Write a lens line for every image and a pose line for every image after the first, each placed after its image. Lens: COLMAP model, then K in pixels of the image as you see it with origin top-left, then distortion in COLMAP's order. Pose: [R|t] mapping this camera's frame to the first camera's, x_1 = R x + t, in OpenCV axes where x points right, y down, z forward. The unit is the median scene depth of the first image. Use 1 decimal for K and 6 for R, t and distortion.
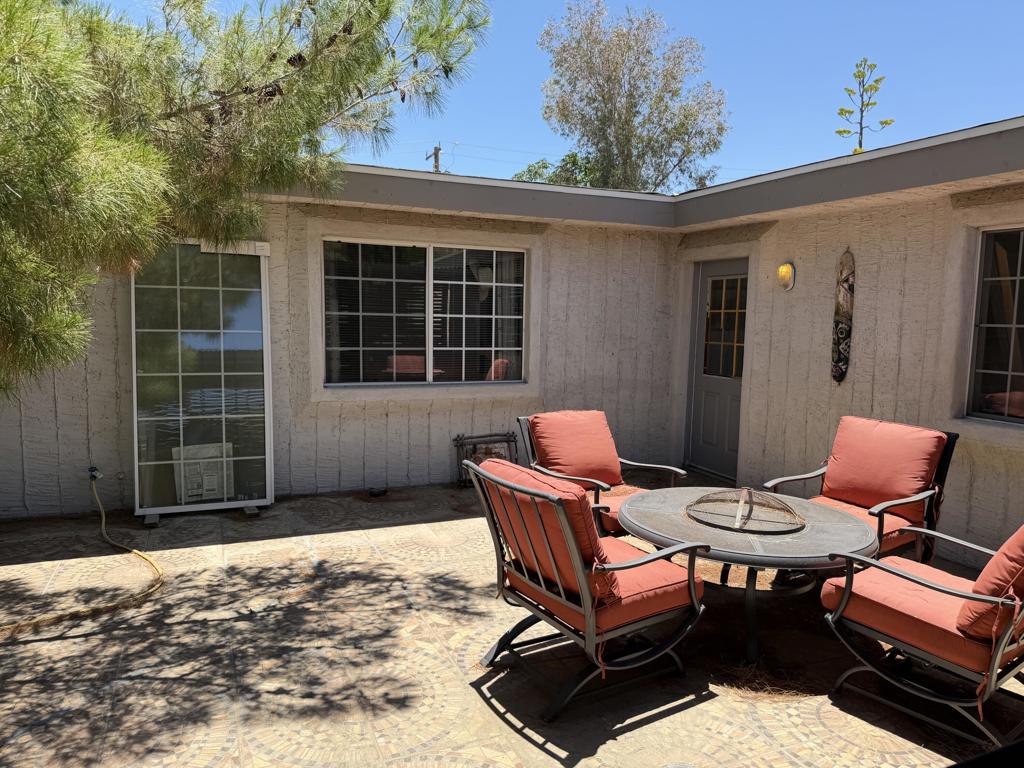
lens RADIAL K [[707.6, 0, 513.3], [0, 707.6, 380.2], [0, 0, 1]] dist [0.132649, -0.221941]
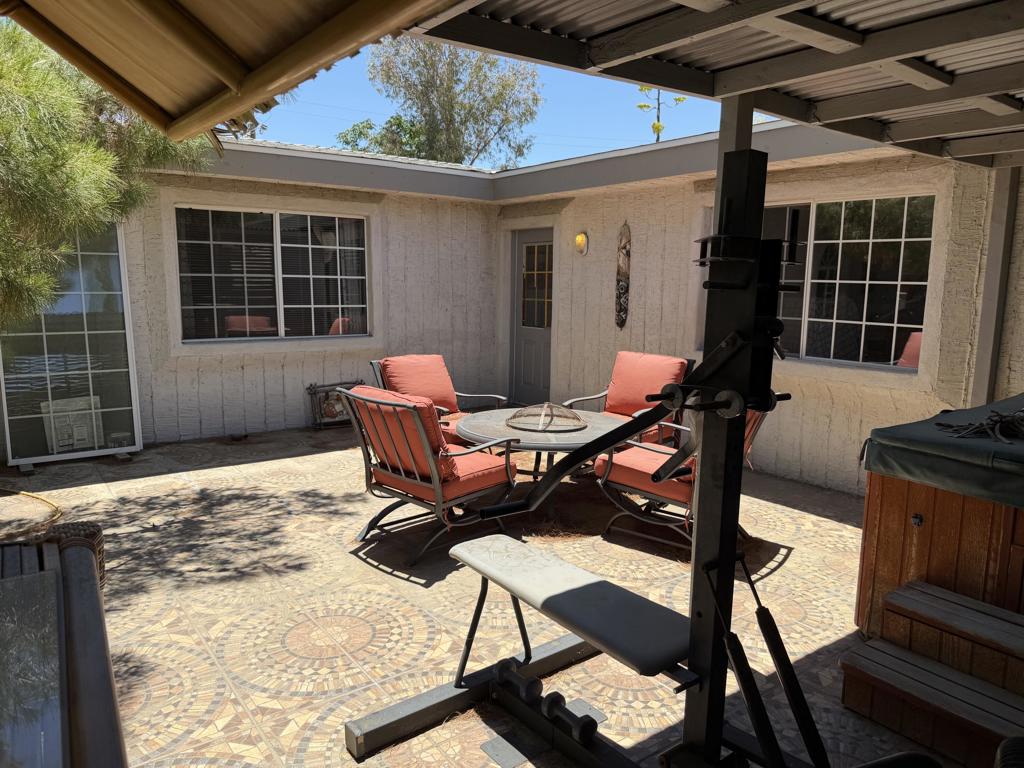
lens RADIAL K [[707.6, 0, 513.3], [0, 707.6, 380.2], [0, 0, 1]] dist [0.132649, -0.221941]
pose [[0.972109, -0.041668, 0.230796, -0.031579], [0.029148, 0.997926, 0.057394, 0.018387], [-0.232709, -0.049066, 0.971308, -0.193364]]
